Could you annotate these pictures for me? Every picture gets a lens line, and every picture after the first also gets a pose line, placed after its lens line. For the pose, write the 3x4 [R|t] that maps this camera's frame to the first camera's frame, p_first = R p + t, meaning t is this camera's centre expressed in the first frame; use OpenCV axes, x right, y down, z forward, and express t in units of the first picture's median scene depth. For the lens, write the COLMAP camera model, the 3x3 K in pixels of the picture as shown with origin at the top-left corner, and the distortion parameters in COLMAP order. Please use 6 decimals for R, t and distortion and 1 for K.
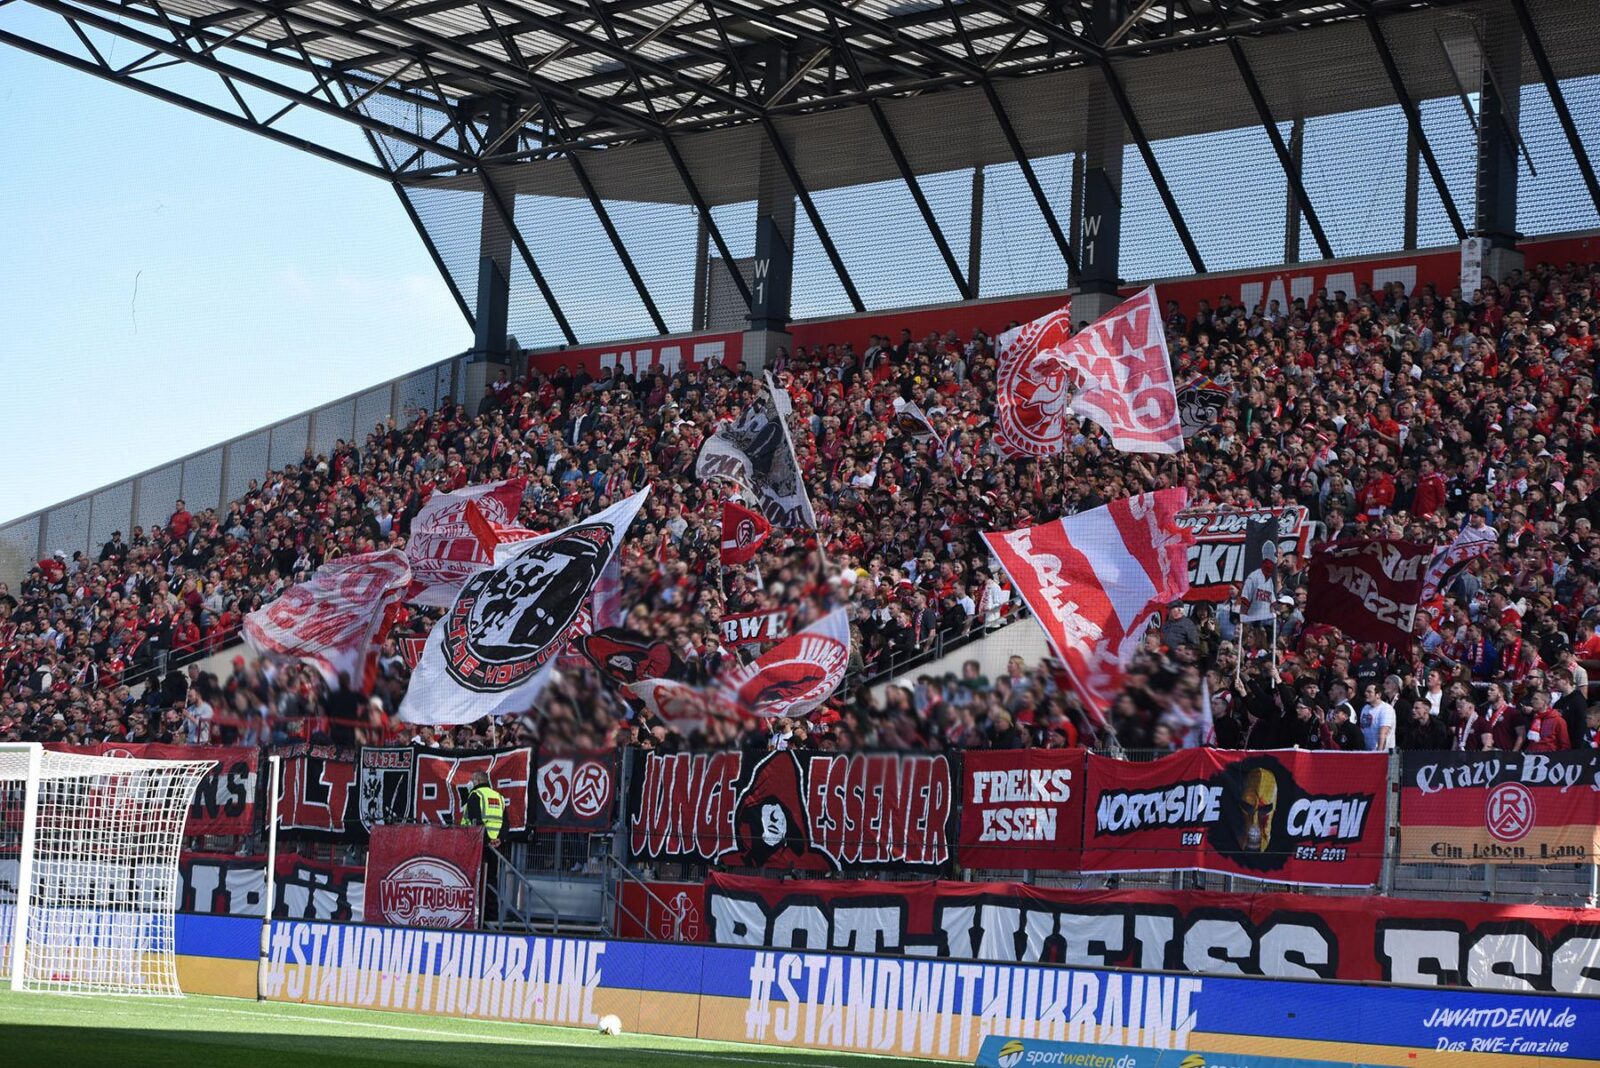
lens RADIAL K [[3800.7, 0, 800.0], [0, 3800.7, 534.0], [0, 0, 1]] dist [-0.133793, 0.833051]
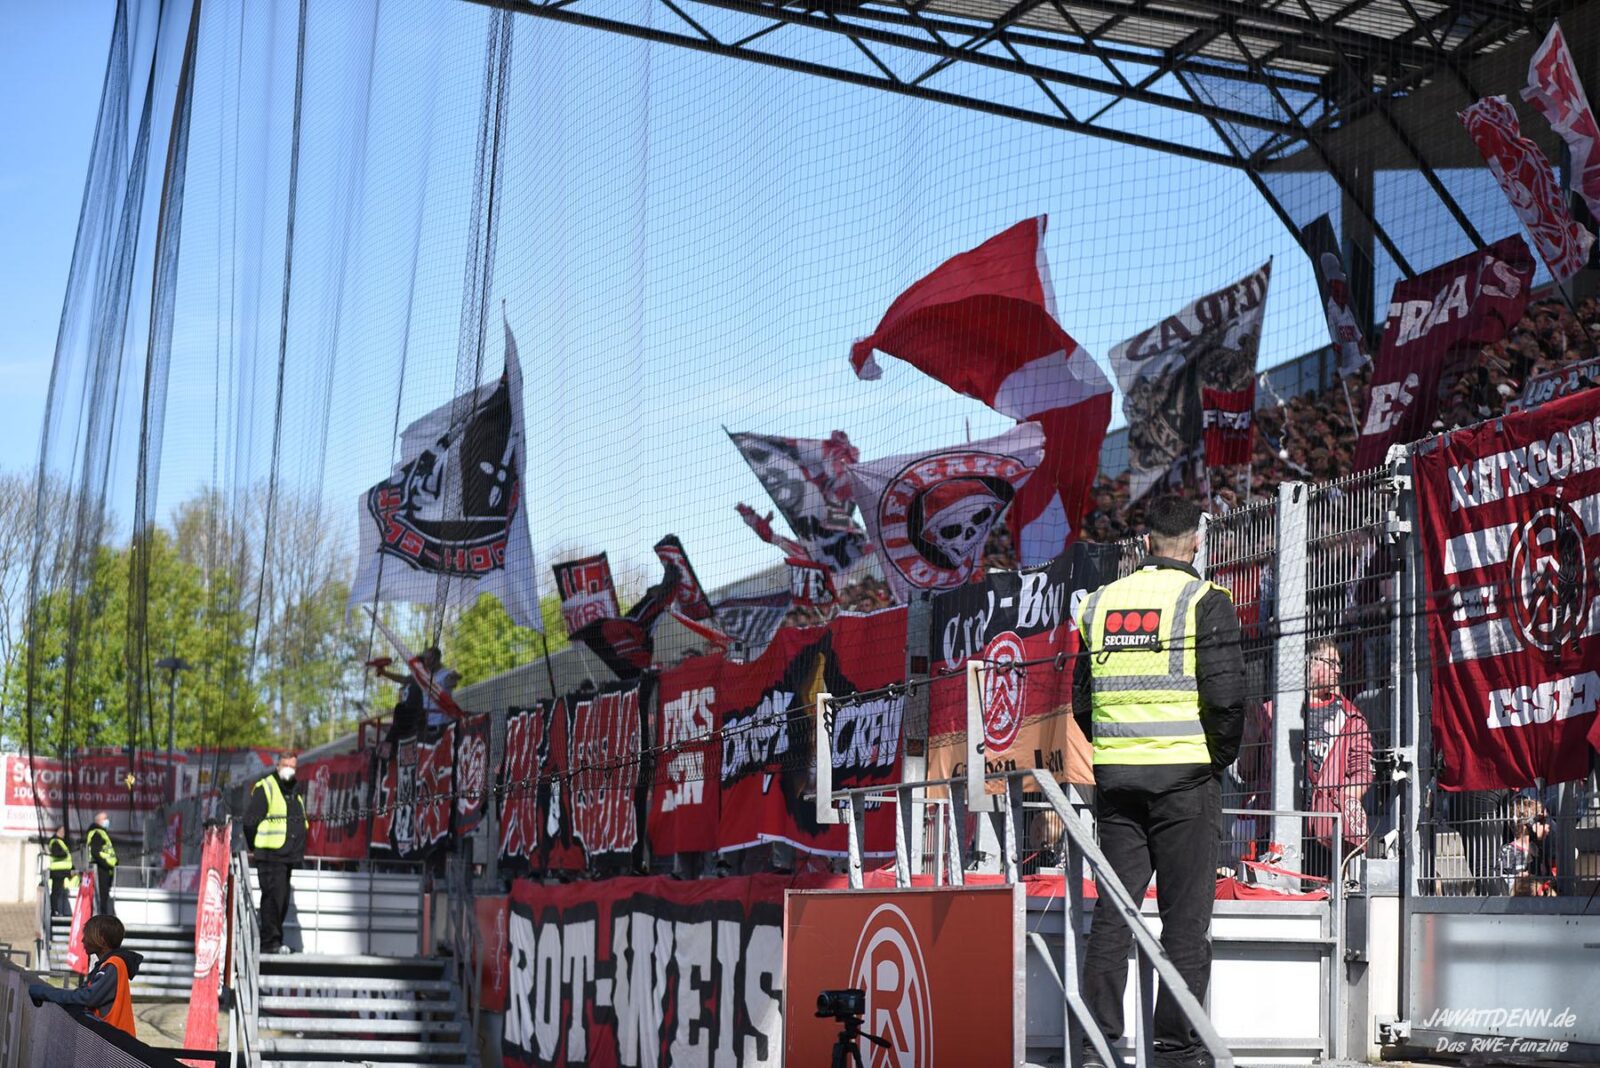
lens RADIAL K [[3203.1, 0, 801.2], [0, 3203.1, 566.3], [0, 0, 1]] dist [-0.268150, -0.012725]
pose [[0.881472, -0.081325, -0.465181, 0.248259], [0.069230, 0.996671, -0.043058, 0.050253], [0.467134, 0.005750, 0.884168, 0.419669]]
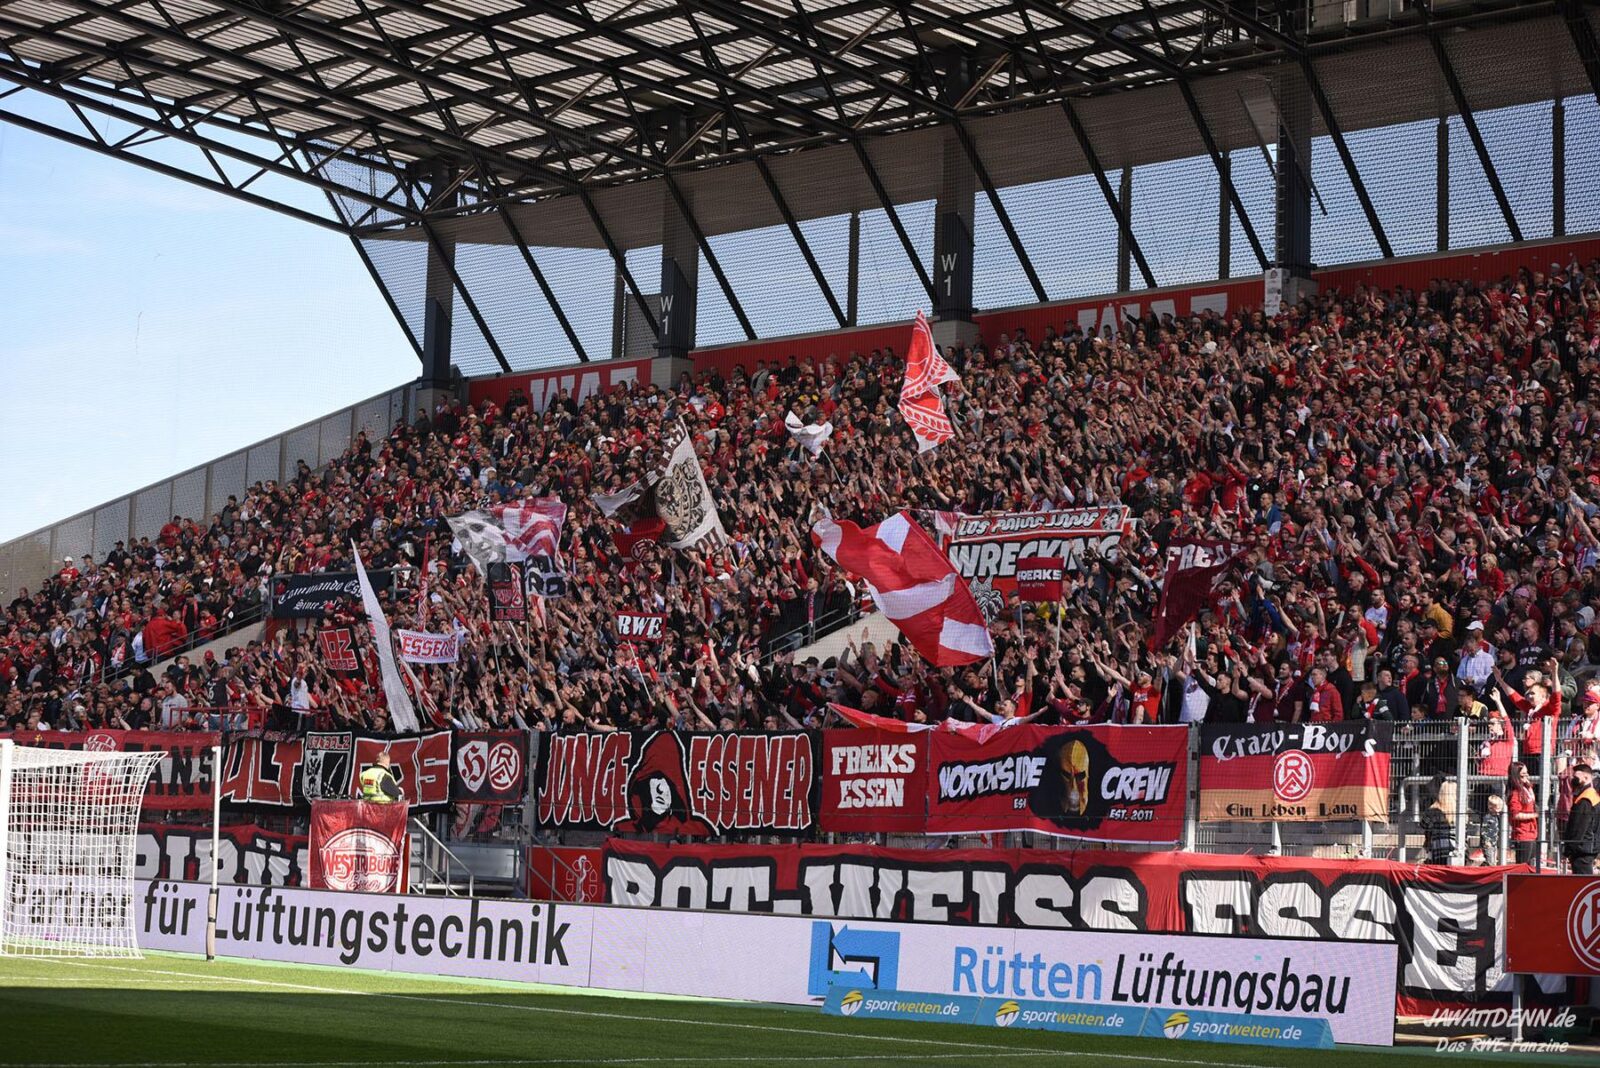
lens RADIAL K [[3241.8, 0, 800.0], [0, 3241.8, 534.0], [0, 0, 1]] dist [-0.277969, 0.497902]
pose [[0.999611, -0.019118, 0.020323, 0.013742], [0.019041, 0.999811, 0.003974, -0.004440], [-0.020395, -0.003585, 0.999786, 0.020717]]
